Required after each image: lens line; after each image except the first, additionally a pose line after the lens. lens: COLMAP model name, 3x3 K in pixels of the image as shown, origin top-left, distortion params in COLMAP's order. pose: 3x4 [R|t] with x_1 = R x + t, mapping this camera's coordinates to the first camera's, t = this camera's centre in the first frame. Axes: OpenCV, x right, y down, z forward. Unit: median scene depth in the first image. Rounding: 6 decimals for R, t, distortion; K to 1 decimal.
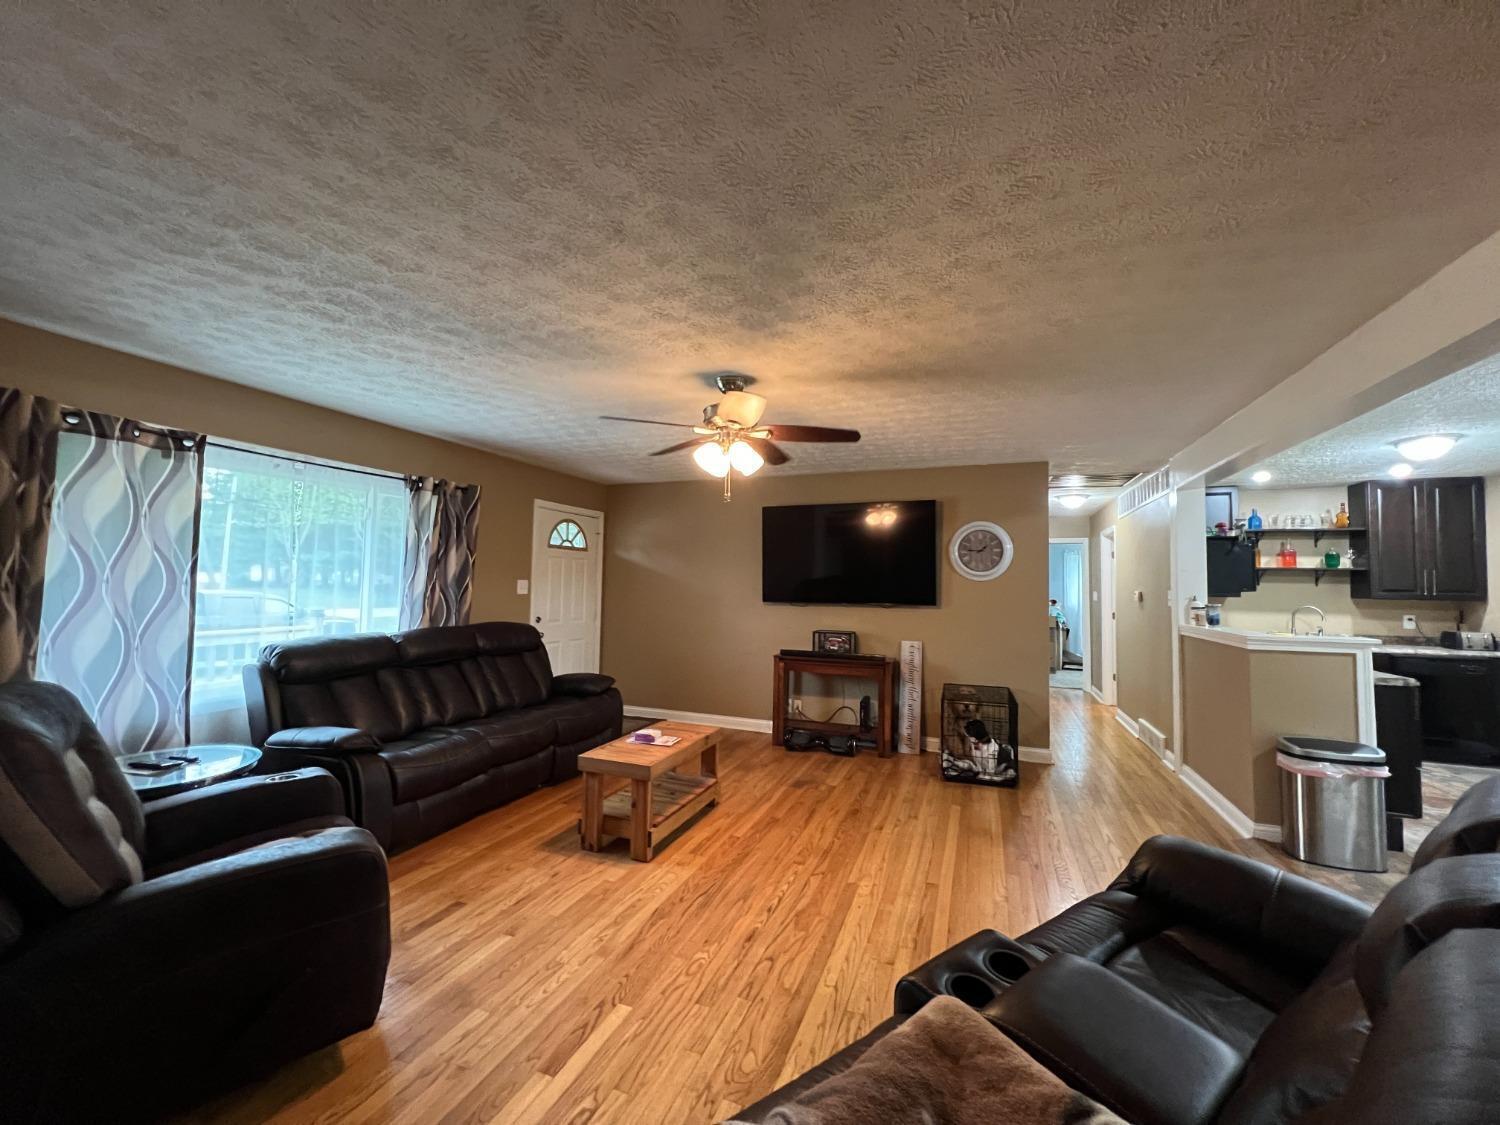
lens RADIAL K [[598.1, 0, 751.5], [0, 598.1, 562.7], [0, 0, 1]] dist [0.002525, 0.000700]
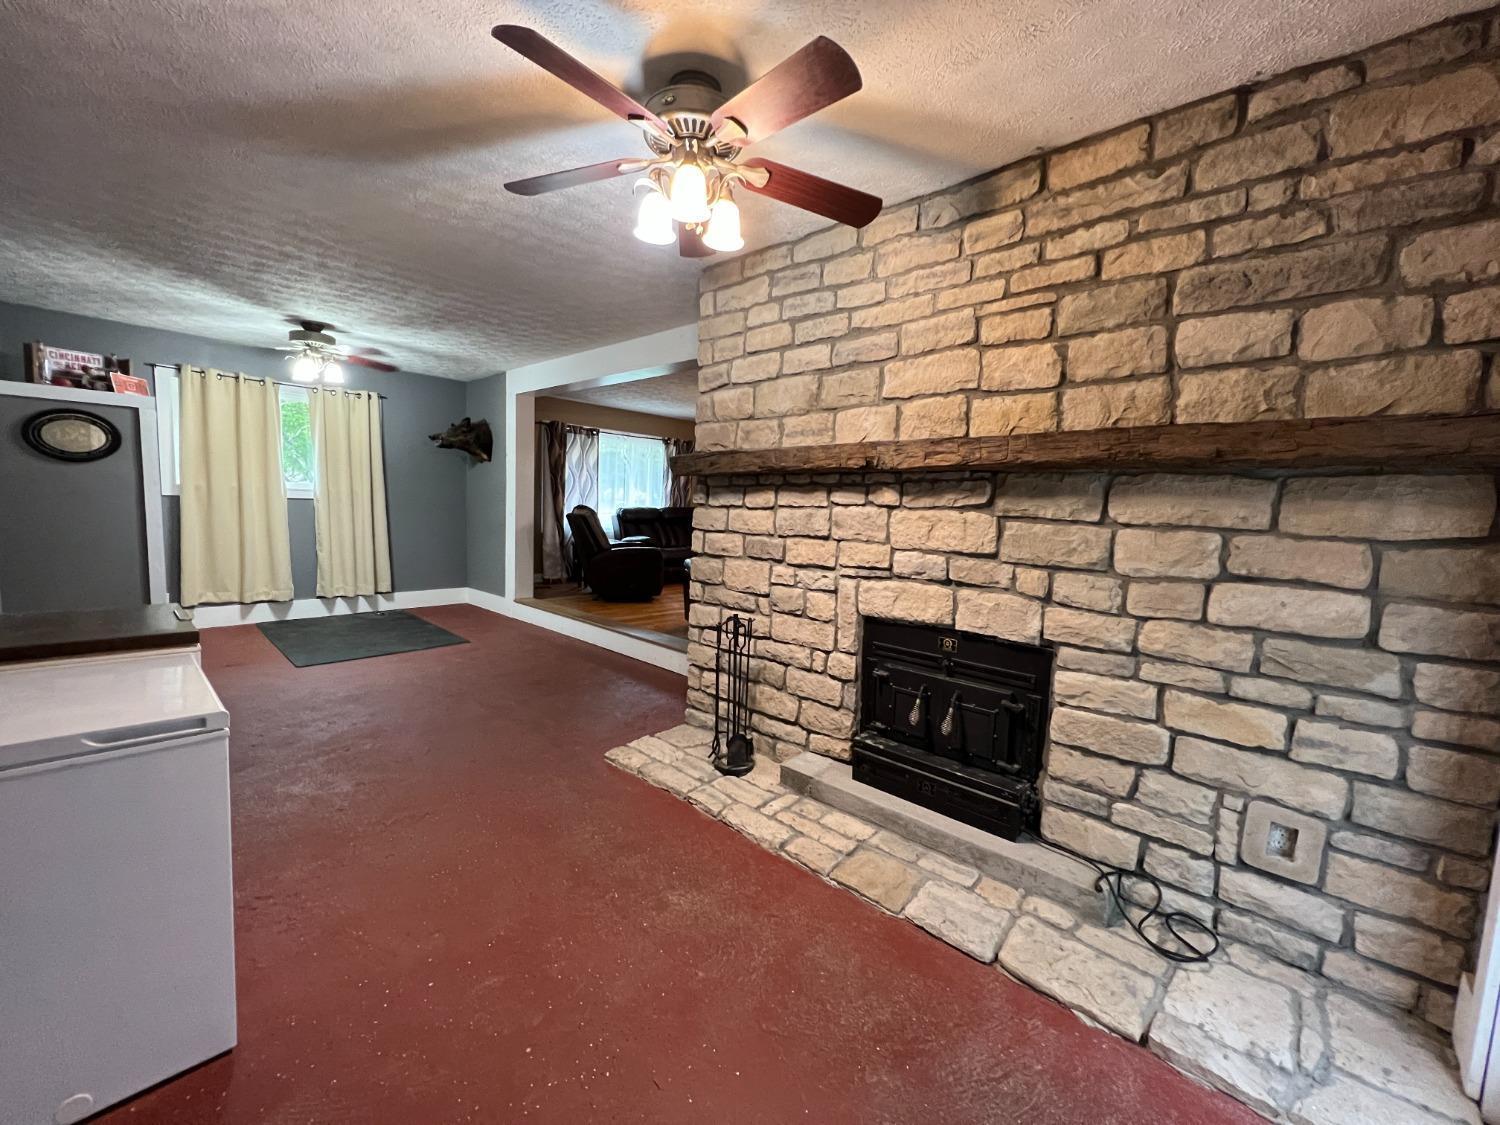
lens RADIAL K [[598.1, 0, 748.7], [0, 598.1, 560.8], [0, 0, 1]] dist [0.002525, 0.000700]
pose [[0.929065, 0.052840, -0.366122, 0.465276], [-0.007543, 0.992246, 0.124063, 0.024612], [0.369839, -0.112501, 0.922260, -0.821765]]
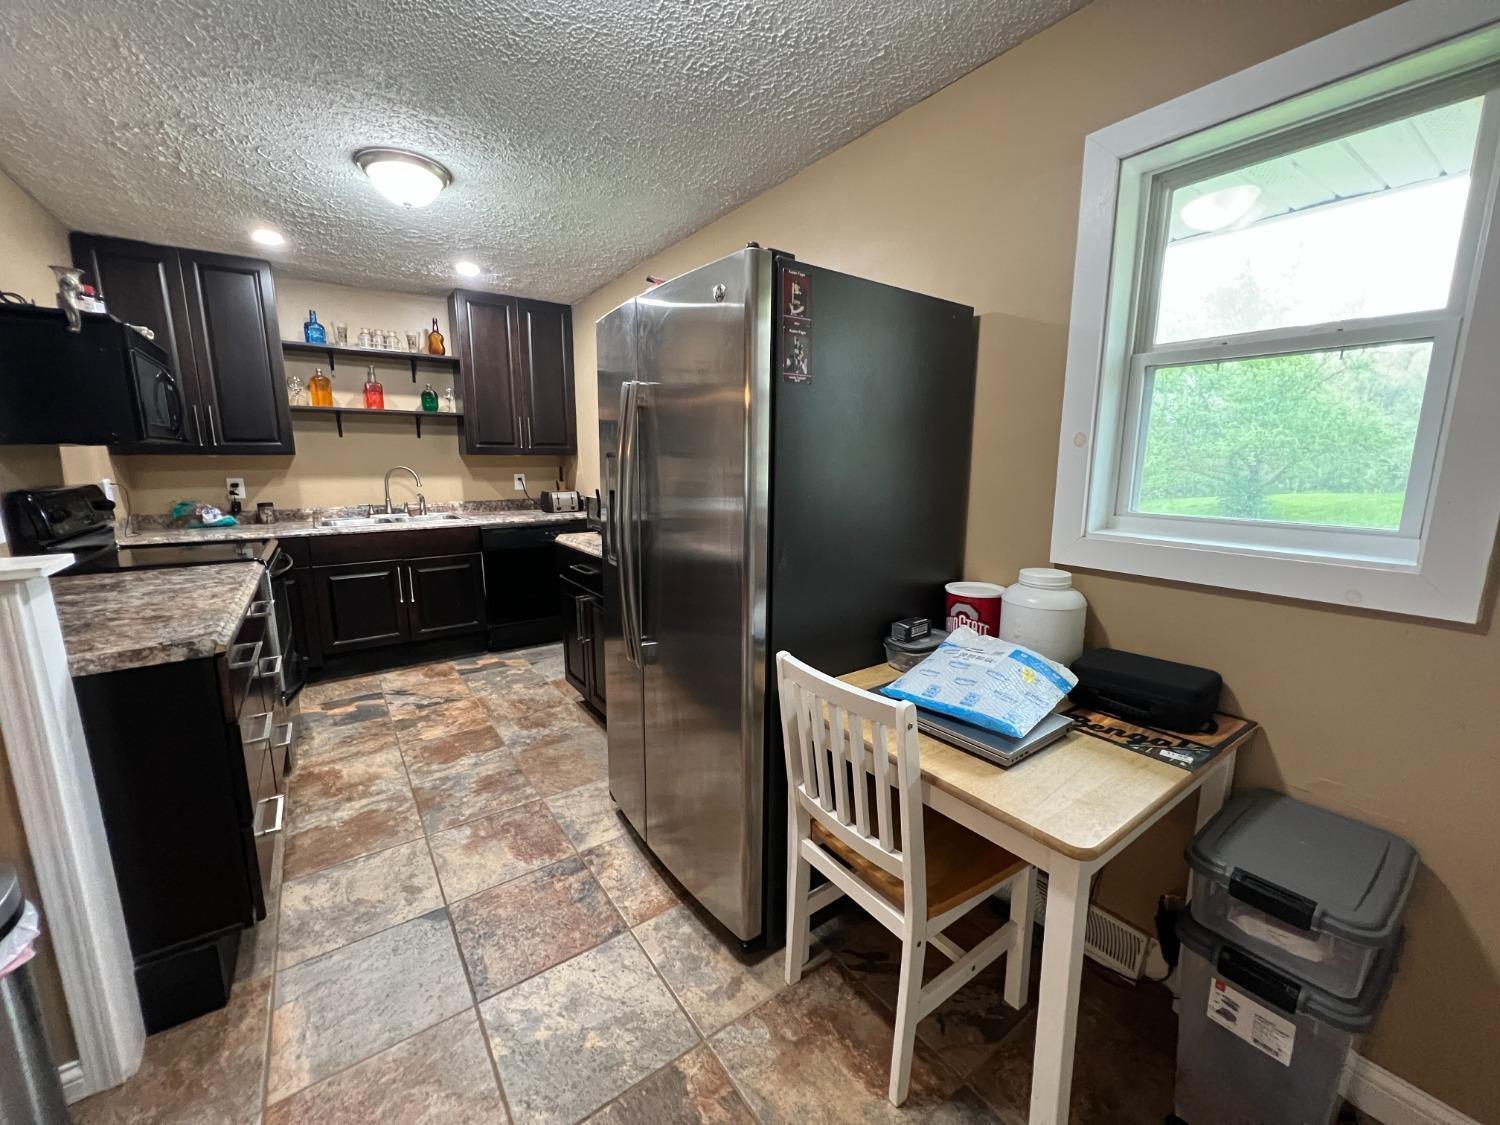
lens RADIAL K [[598.1, 0, 750.0], [0, 598.1, 563.4], [0, 0, 1]] dist [0.002525, 0.000700]
pose [[0.551809, -0.161754, 0.818134, 0.630376], [-0.027290, 0.976982, 0.211567, 0.026771], [-0.833524, -0.139071, 0.534693, 0.299932]]
